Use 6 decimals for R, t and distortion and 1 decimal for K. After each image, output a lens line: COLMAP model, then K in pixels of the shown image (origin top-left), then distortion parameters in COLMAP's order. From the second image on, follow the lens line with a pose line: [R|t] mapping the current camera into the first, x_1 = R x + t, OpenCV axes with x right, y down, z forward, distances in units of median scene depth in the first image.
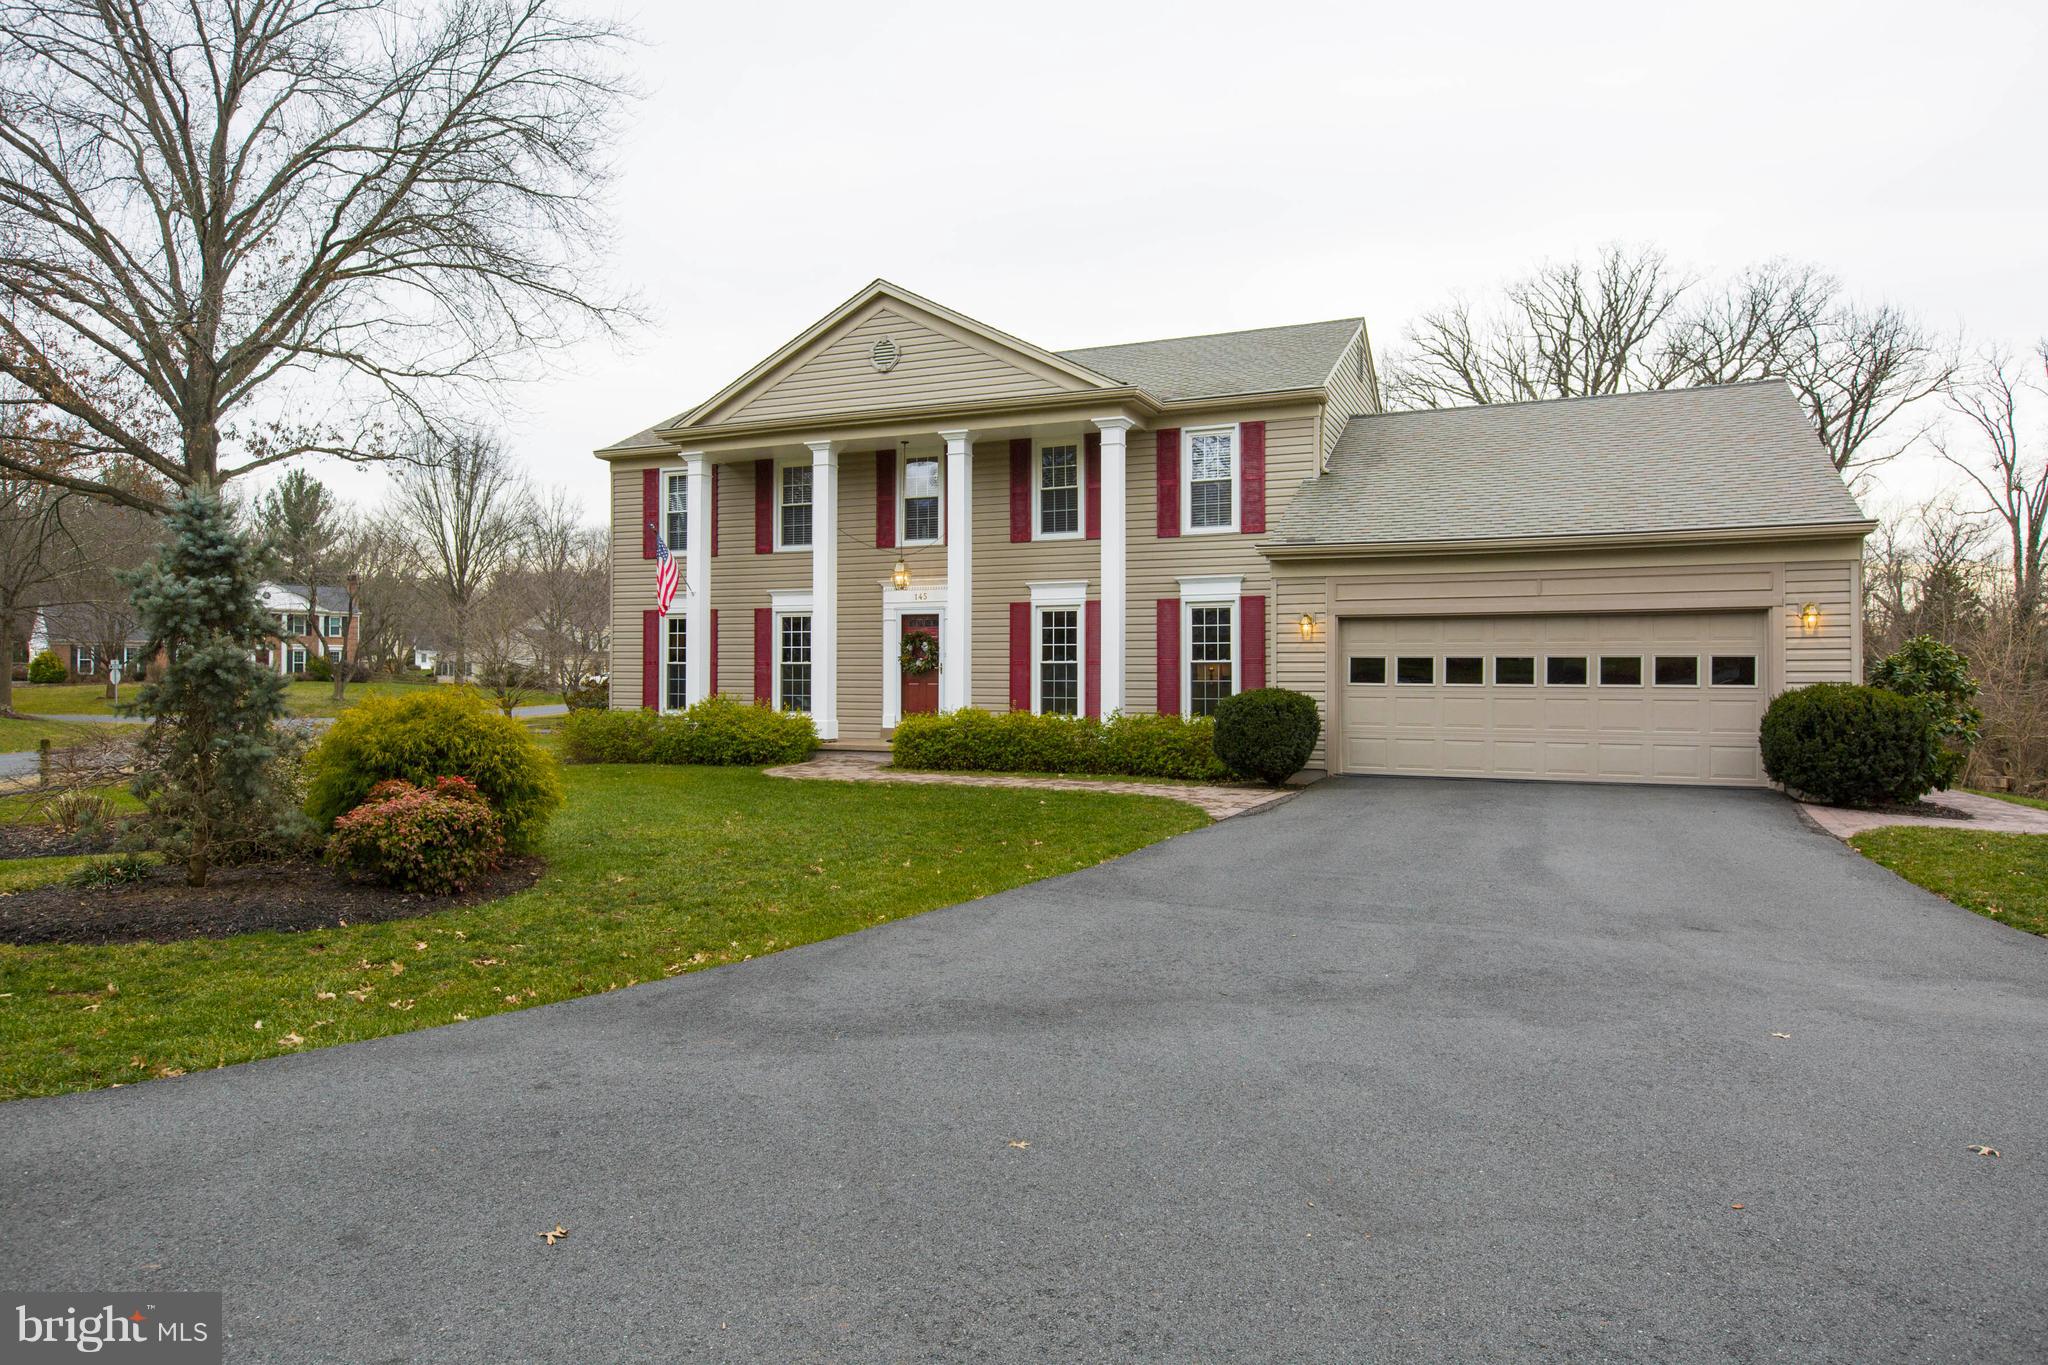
lens RADIAL K [[1265.5, 0, 1008.9], [0, 1265.5, 681.7], [0, 0, 1]] dist [0.003984, 0.001464]
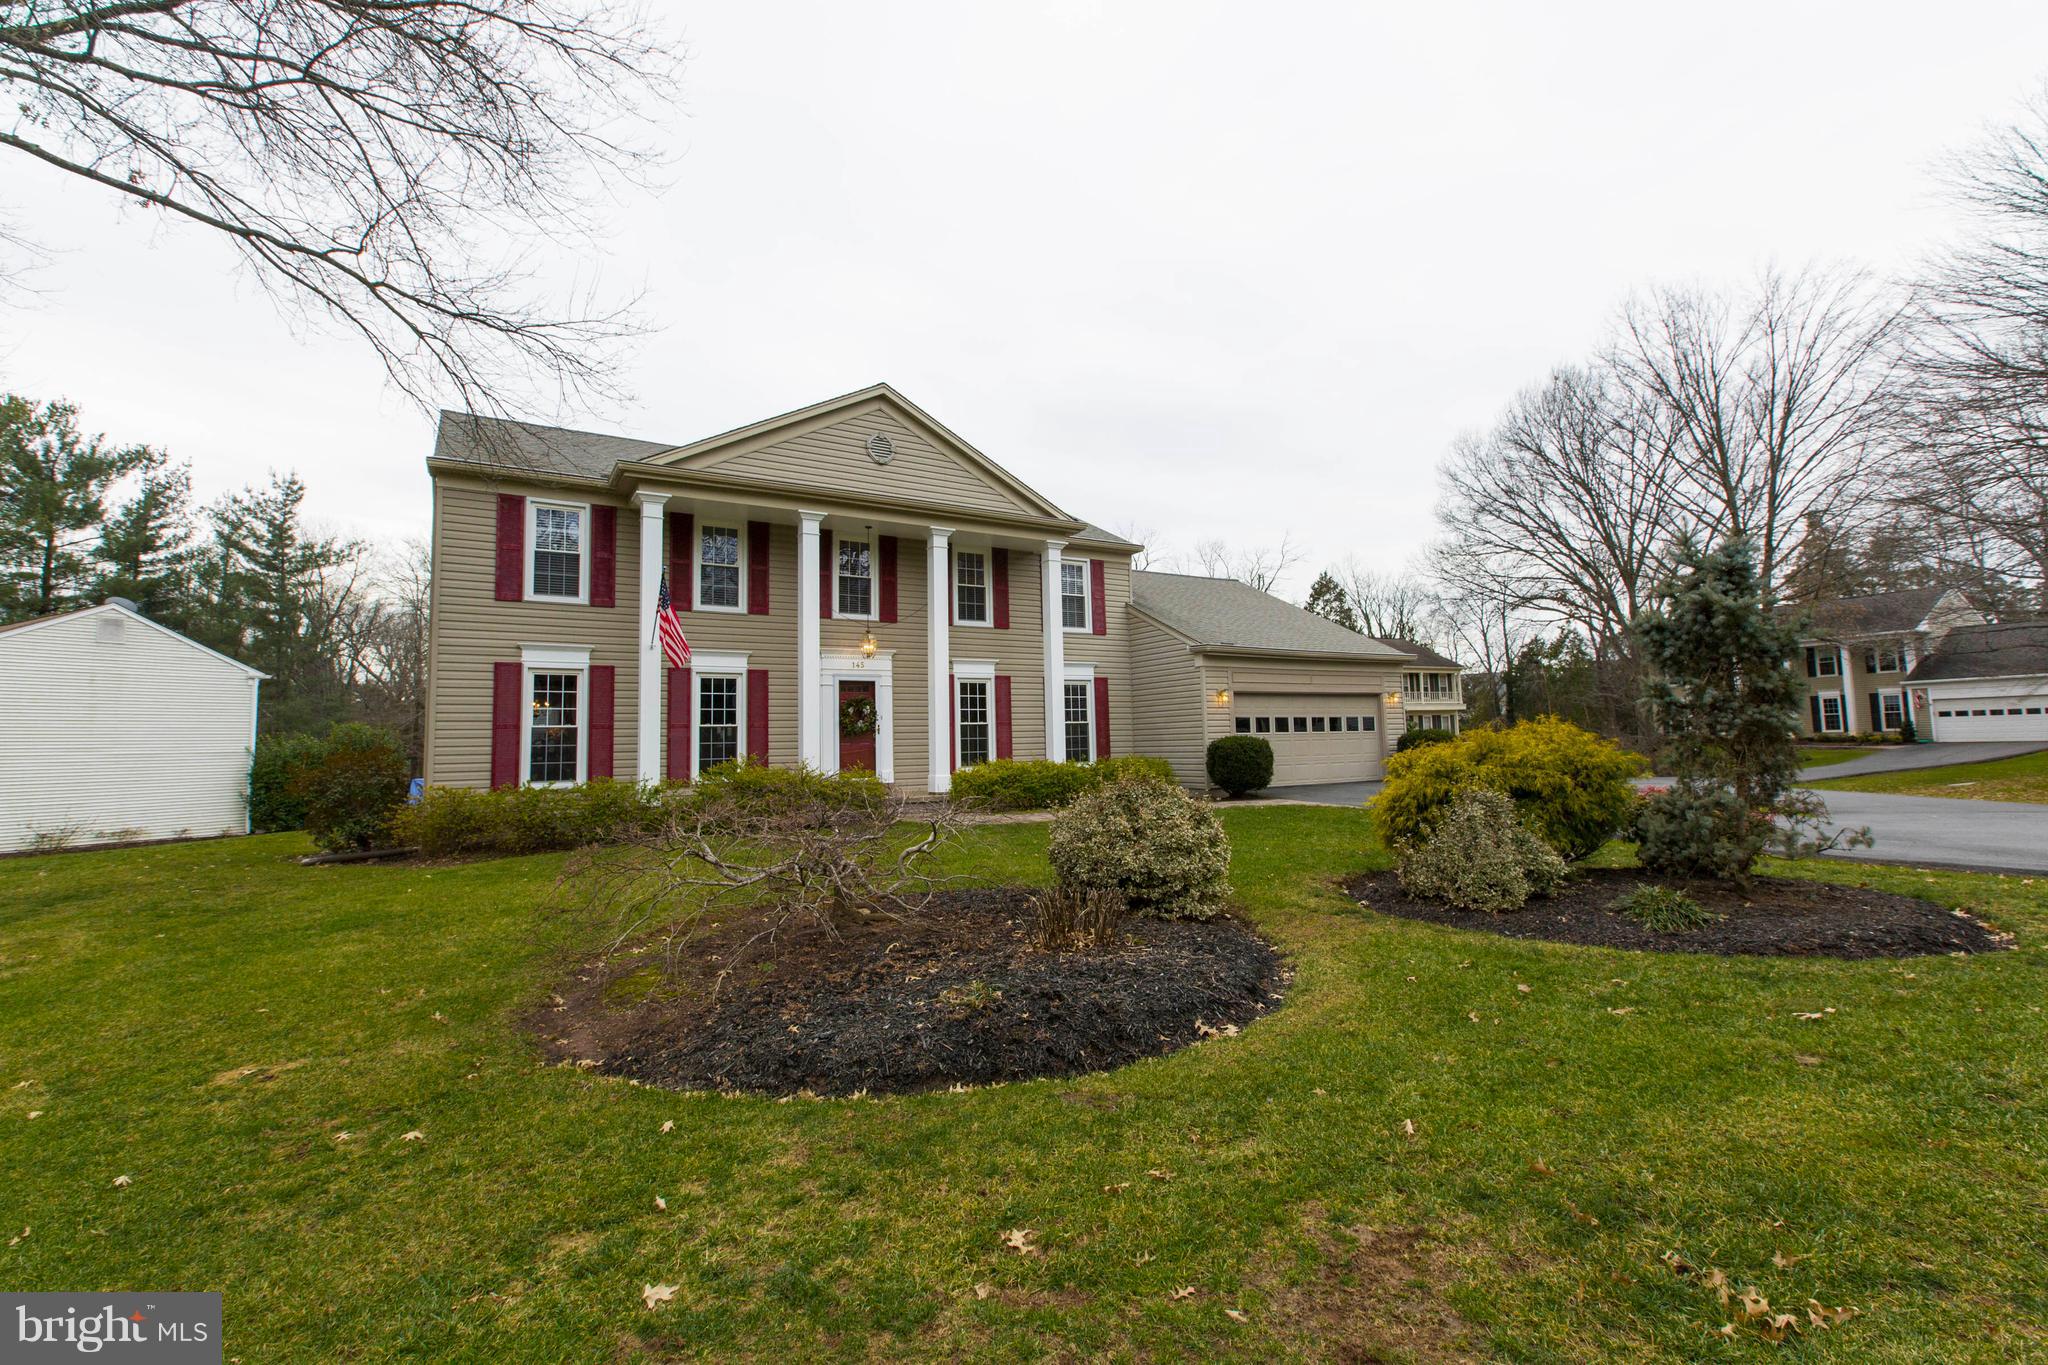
lens RADIAL K [[926.7, 0, 1033.6], [0, 926.7, 663.1], [0, 0, 1]] dist [0.009886, 0.001473]
pose [[0.549332, 0.053810, 0.833870, -0.705730], [0.023851, 0.996508, -0.080017, 0.000435], [-0.835264, 0.063845, 0.546130, 0.451658]]
